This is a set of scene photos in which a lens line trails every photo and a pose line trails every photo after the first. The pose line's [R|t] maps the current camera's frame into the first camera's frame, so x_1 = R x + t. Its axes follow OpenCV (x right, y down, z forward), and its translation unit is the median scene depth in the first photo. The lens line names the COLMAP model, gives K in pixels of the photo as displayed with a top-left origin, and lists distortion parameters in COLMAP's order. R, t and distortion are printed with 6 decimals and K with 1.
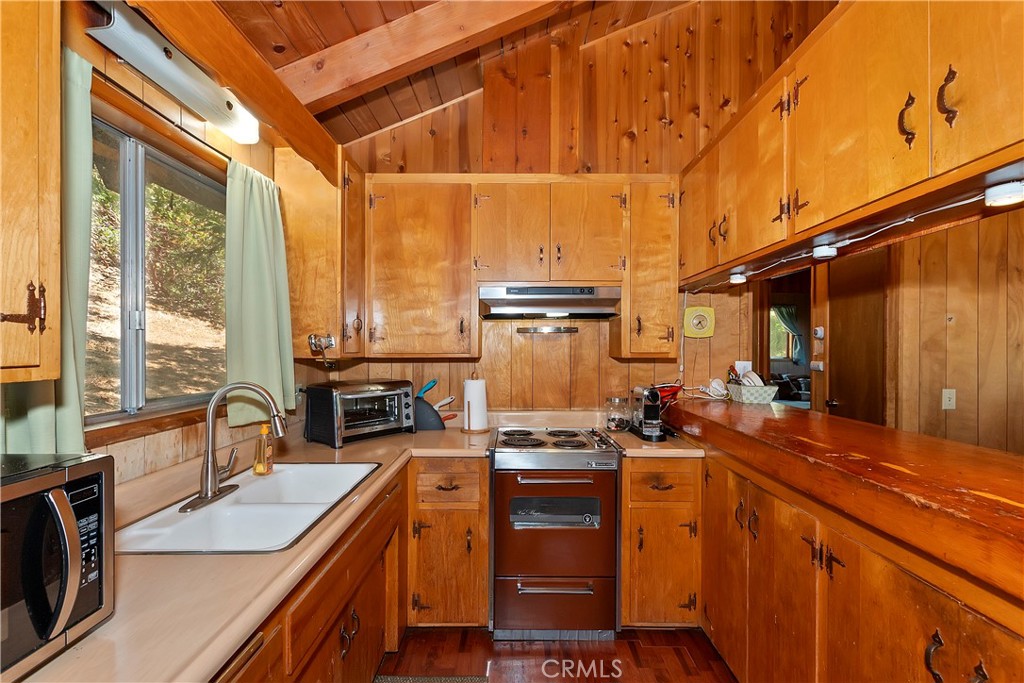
lens RADIAL K [[452.6, 0, 510.3], [0, 452.6, 348.0], [0, 0, 1]] dist [0.004997, -0.000053]
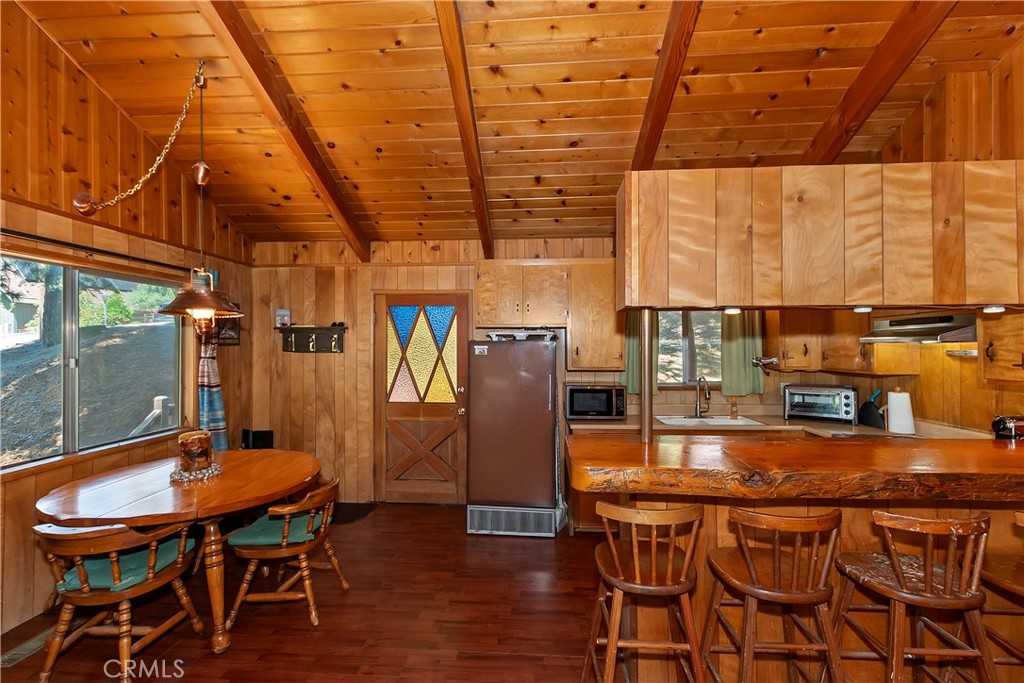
lens RADIAL K [[458.4, 0, 512.0], [0, 458.4, 341.5], [0, 0, 1]] dist [0.001321, -0.000144]
pose [[-0.057005, -0.011265, -0.998310, 1.223196], [0.002147, 0.999933, -0.011406, -0.056945], [0.998372, -0.002794, -0.056977, 0.018184]]
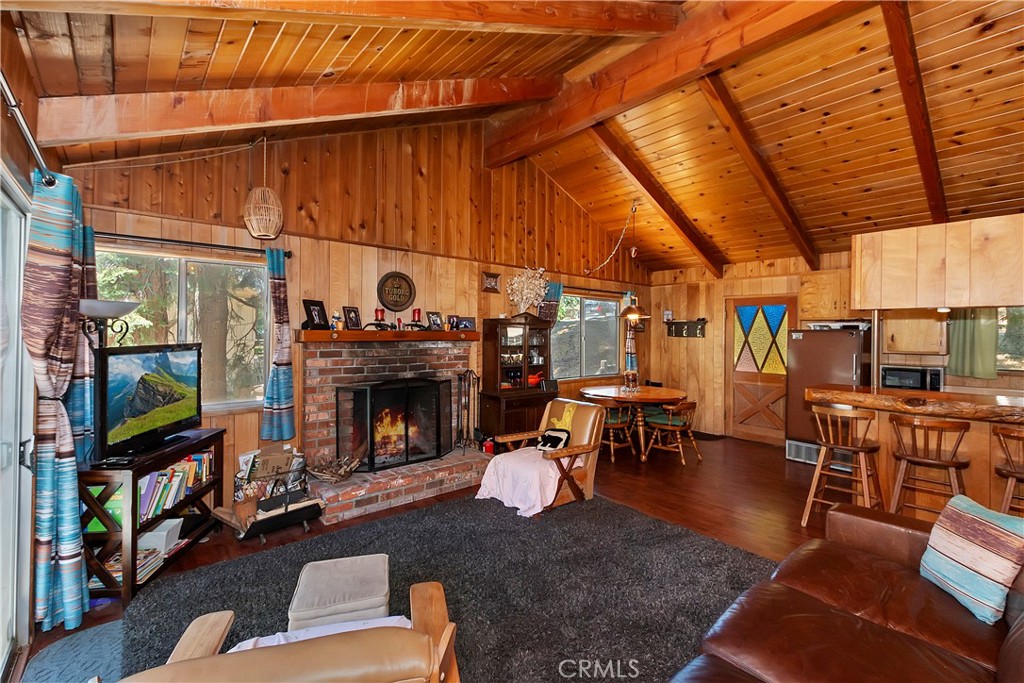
lens RADIAL K [[452.5, 0, 501.8], [0, 452.5, 331.3], [0, 0, 1]] dist [0.002315, -0.000143]
pose [[-0.759793, -0.015449, -0.649981, 2.151213], [-0.012527, 0.999880, -0.009122, -0.032604], [0.650044, 0.001211, -0.759895, 0.520274]]
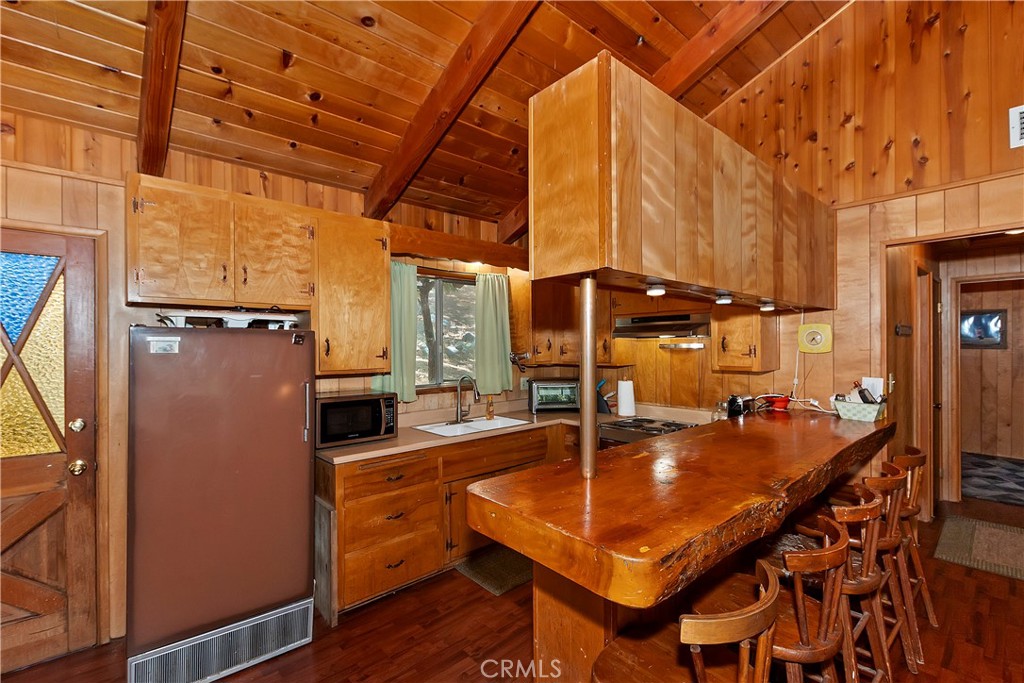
lens RADIAL K [[446.0, 0, 512.8], [0, 446.0, 344.0], [0, 0, 1]] dist [0.000880, -0.000516]
pose [[0.673154, -0.004921, -0.739486, 0.724691], [0.003579, 0.999988, -0.003396, -0.043645], [0.739494, -0.000361, 0.673163, -0.217961]]
